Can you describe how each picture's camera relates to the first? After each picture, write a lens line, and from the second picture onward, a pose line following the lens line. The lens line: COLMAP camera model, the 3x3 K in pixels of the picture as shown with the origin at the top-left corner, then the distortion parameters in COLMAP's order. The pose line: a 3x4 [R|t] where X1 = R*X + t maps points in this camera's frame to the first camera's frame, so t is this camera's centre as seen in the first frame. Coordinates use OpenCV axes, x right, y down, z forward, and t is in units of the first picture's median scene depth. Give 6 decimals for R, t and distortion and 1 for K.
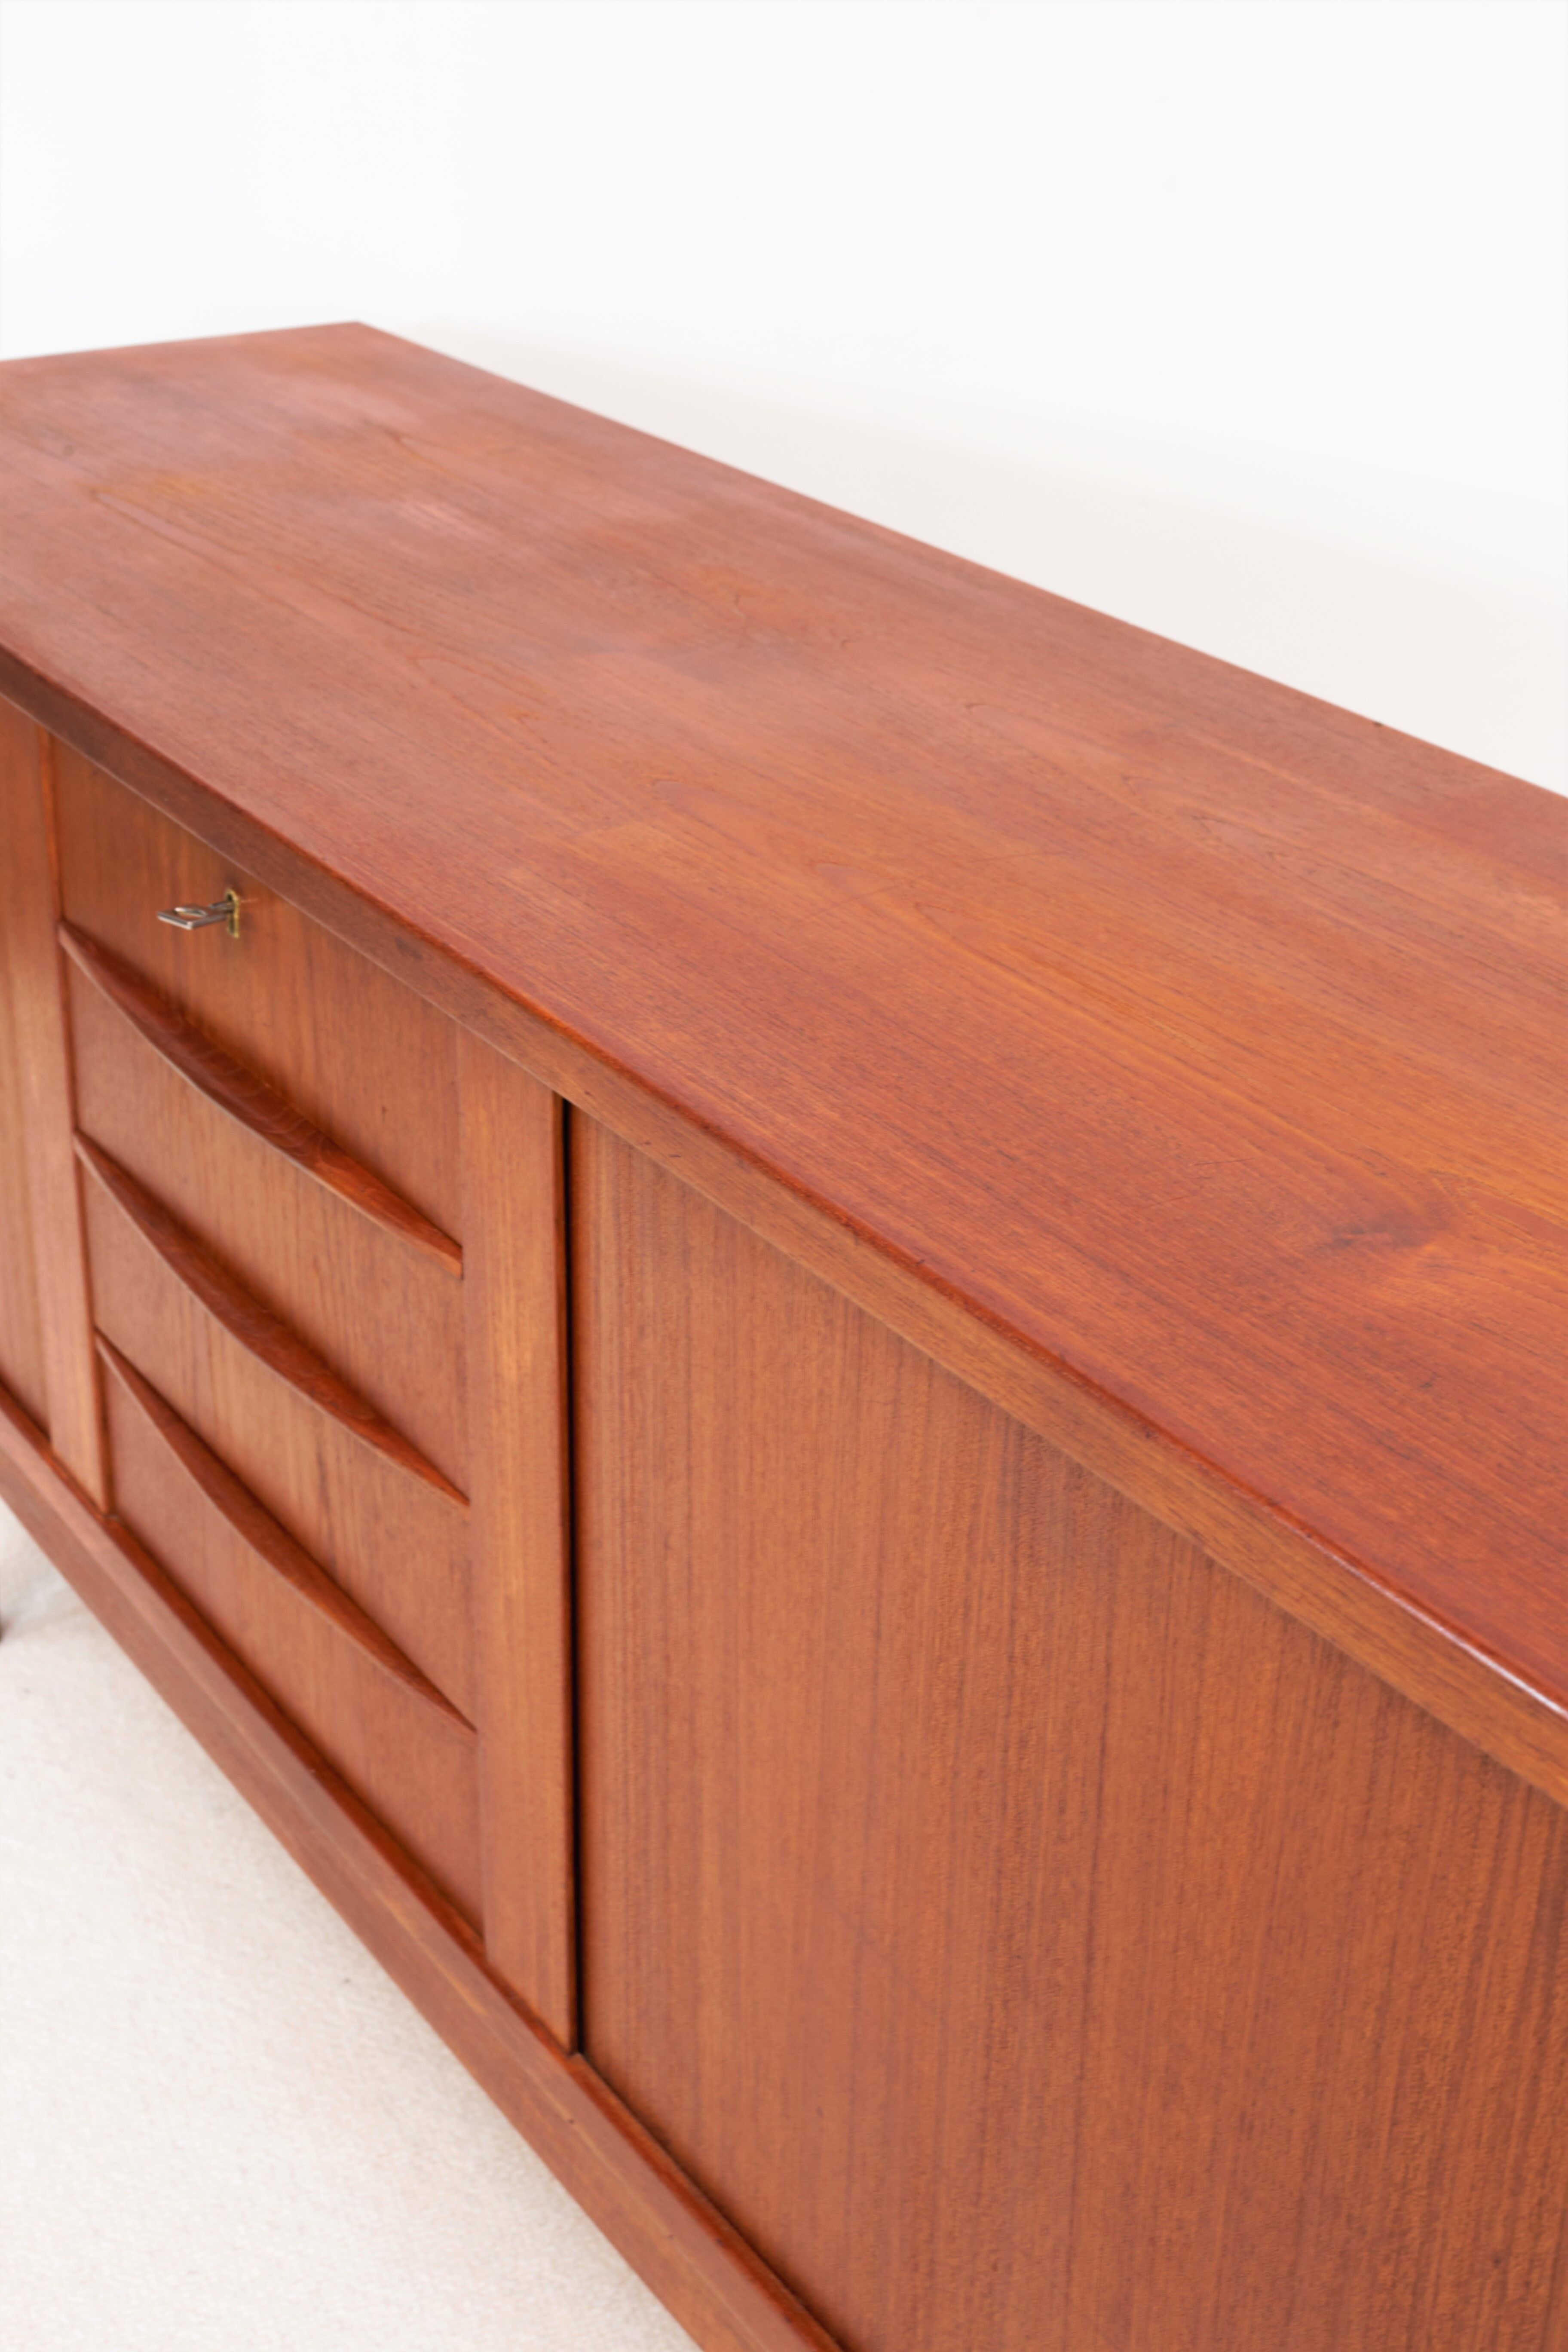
lens RADIAL K [[3483.8, 0, 775.4], [0, 3483.8, 1175.6], [0, 0, 1]] dist [-0.077457, 0.000000]
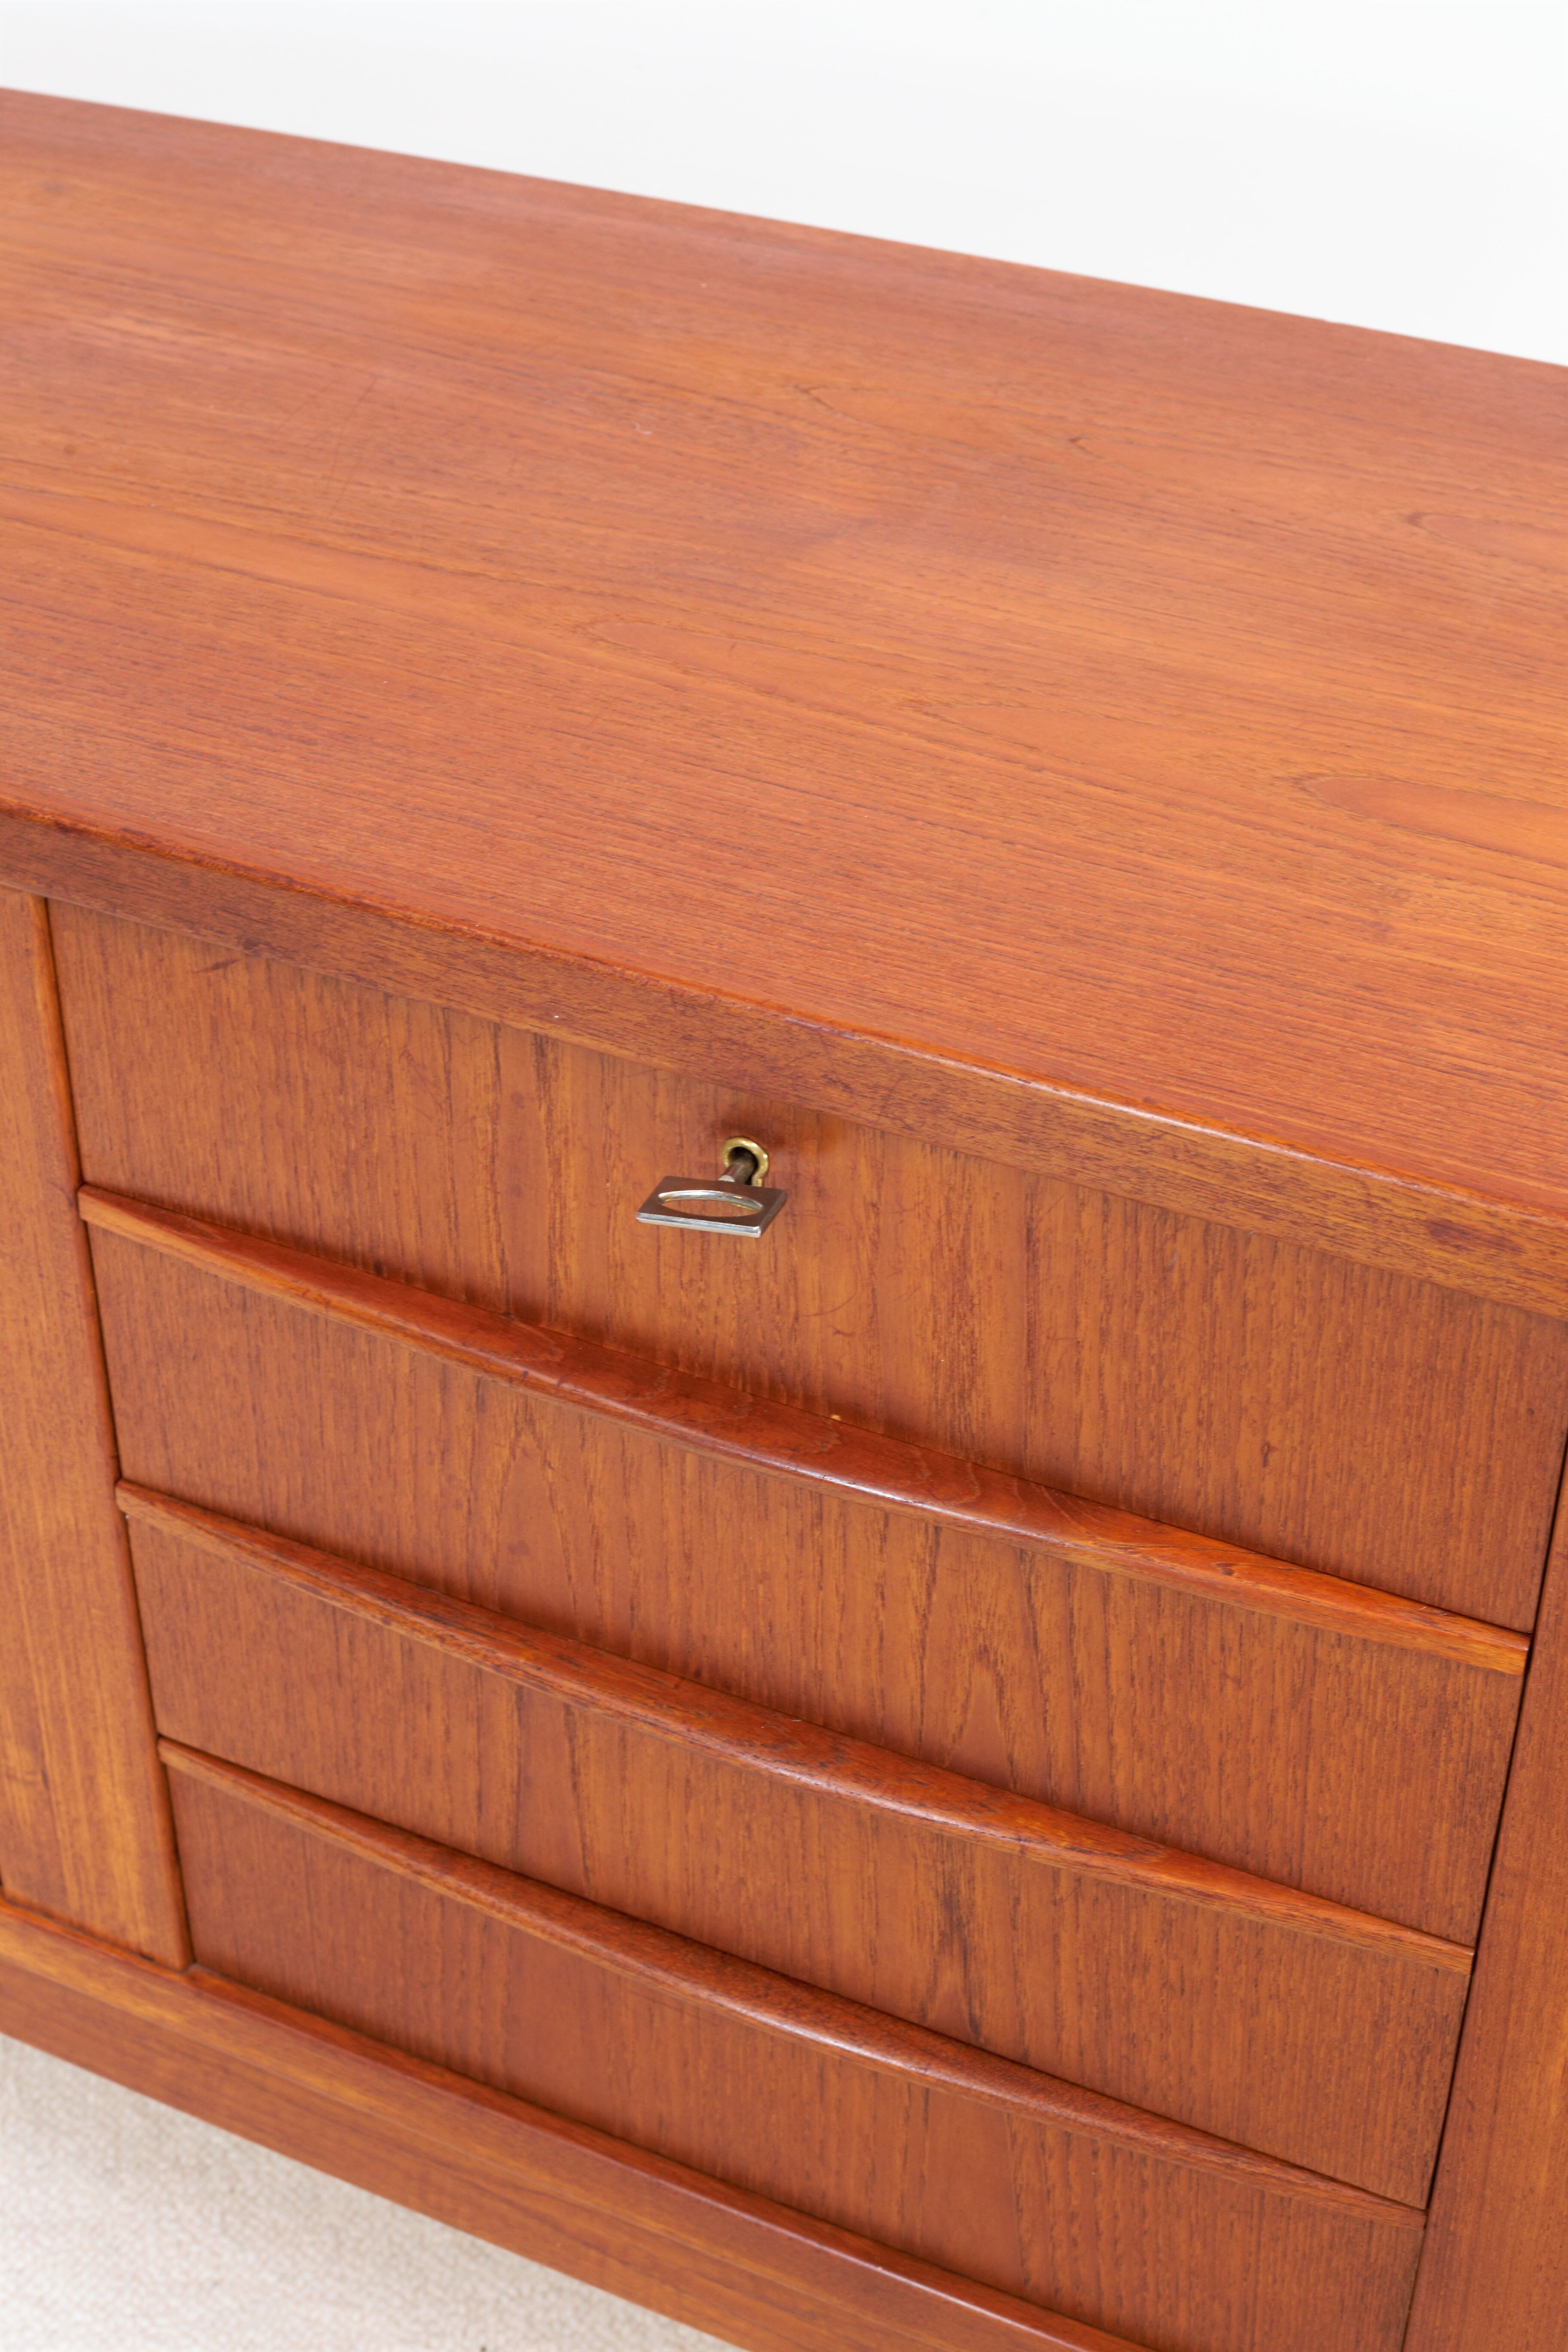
lens RADIAL K [[3483.8, 0, 789.7], [0, 3483.8, 1175.4], [0, 0, 1]] dist [-0.077457, 0.000000]
pose [[0.844622, -0.311008, 0.435761, -0.365956], [0.222565, 0.944266, 0.242541, -0.195030], [-0.486907, -0.107871, 0.866767, 0.425401]]
